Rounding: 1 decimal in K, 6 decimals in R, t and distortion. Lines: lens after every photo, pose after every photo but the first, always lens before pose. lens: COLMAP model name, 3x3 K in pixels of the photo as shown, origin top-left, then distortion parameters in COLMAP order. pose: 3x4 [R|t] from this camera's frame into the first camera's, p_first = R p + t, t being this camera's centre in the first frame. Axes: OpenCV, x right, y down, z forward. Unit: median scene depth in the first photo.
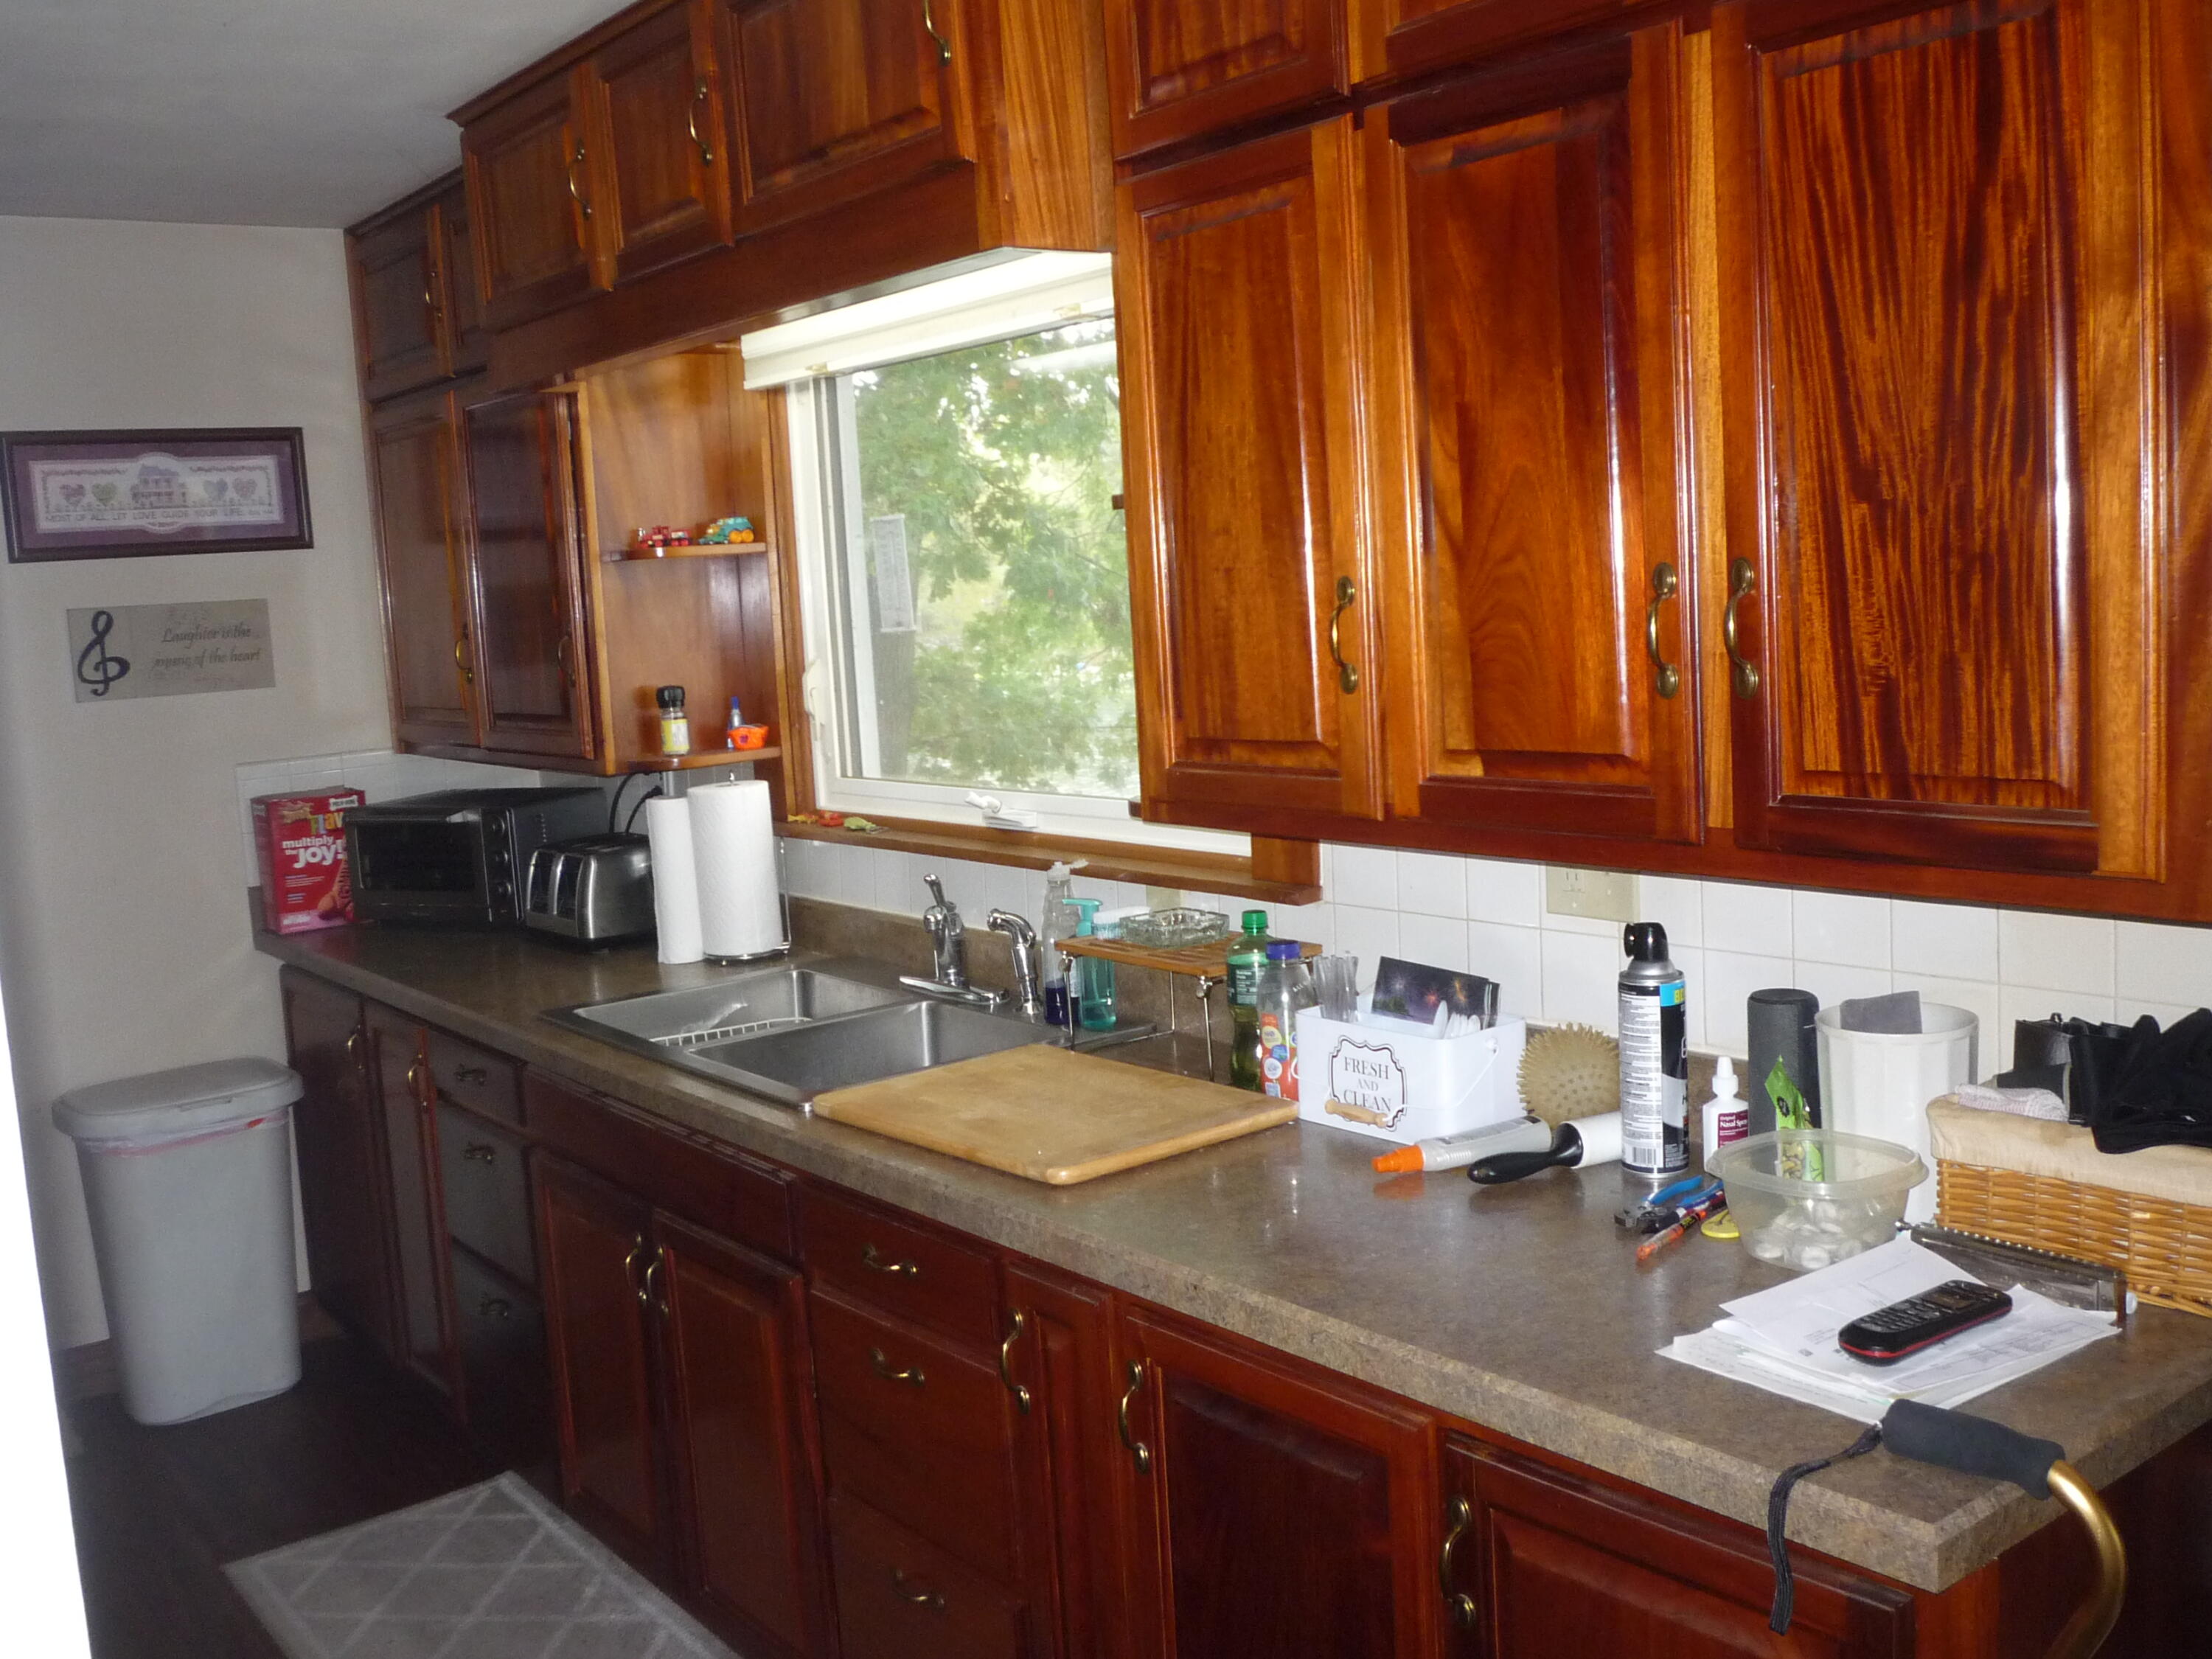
lens RADIAL K [[2021.4, 0, 1106.0], [0, 2021.4, 829.5], [0, 0, 1]] dist [-0.108119, 0.139393]
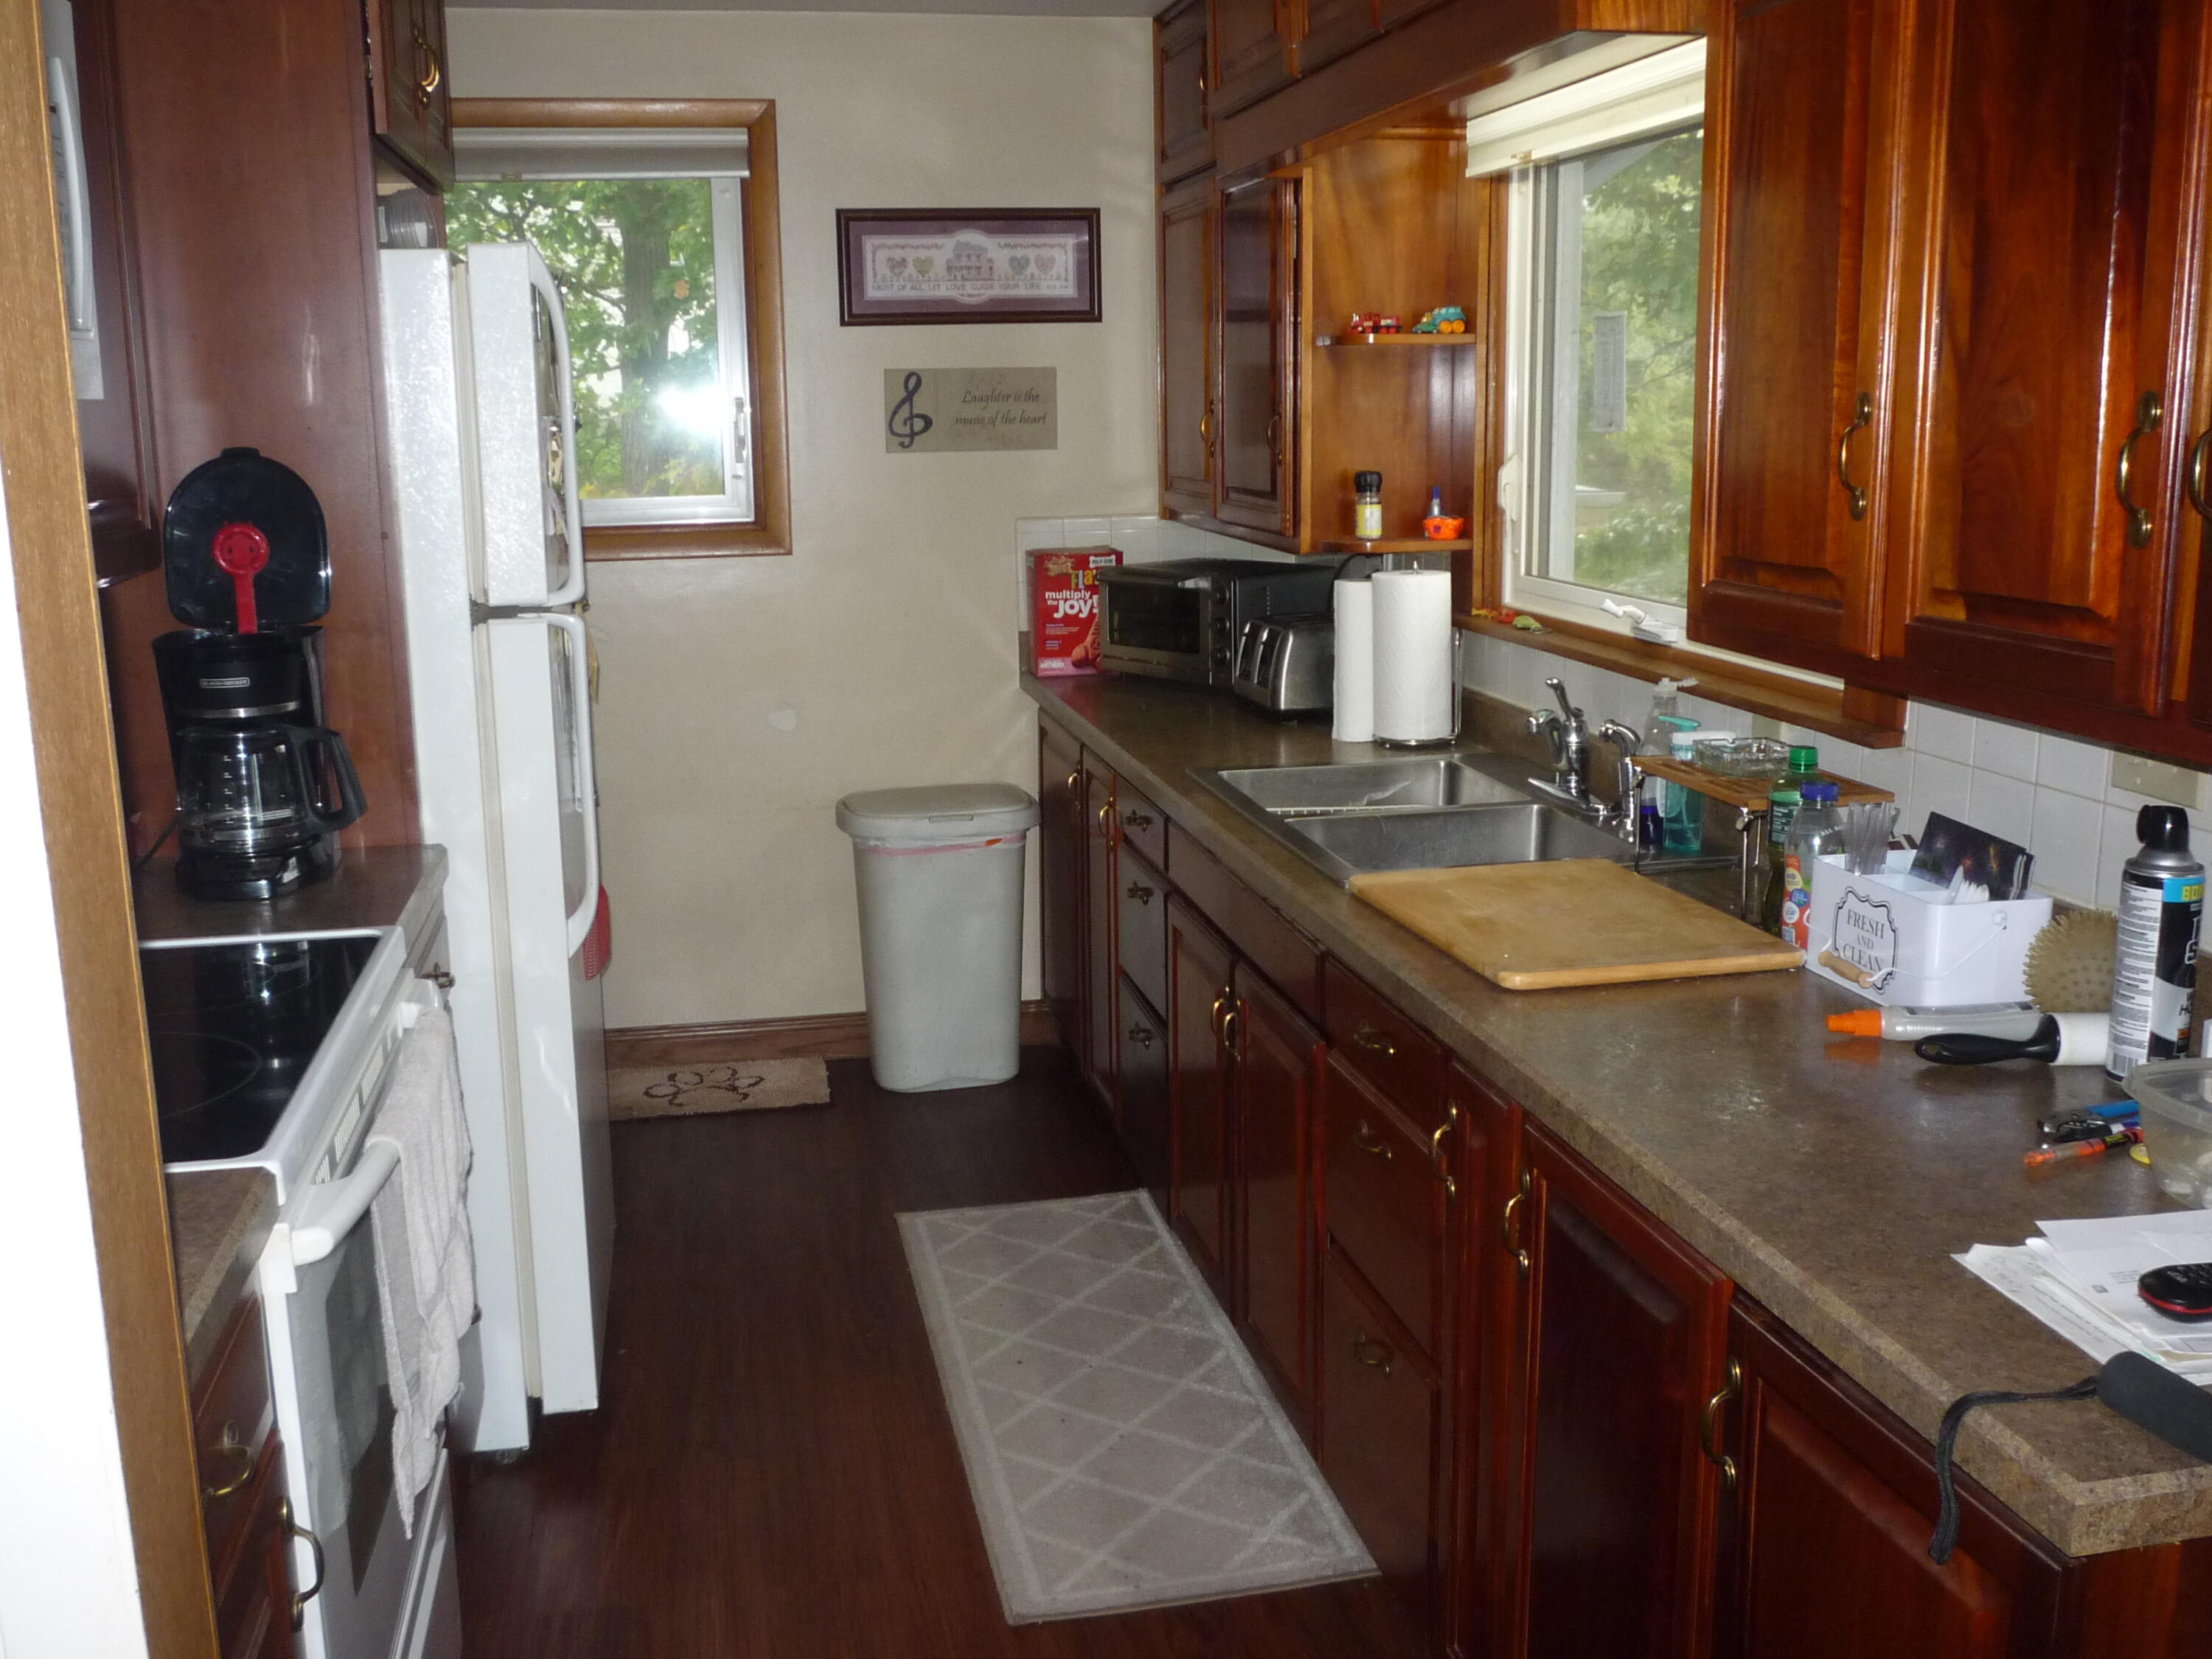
lens RADIAL K [[2021.4, 0, 1106.0], [0, 2021.4, 829.5], [0, 0, 1]] dist [-0.108119, 0.139393]
pose [[0.899121, 0.135071, -0.416338, 0.131279], [-0.092196, 0.988297, 0.121524, -0.003904], [0.427880, -0.070880, 0.901052, 0.008845]]
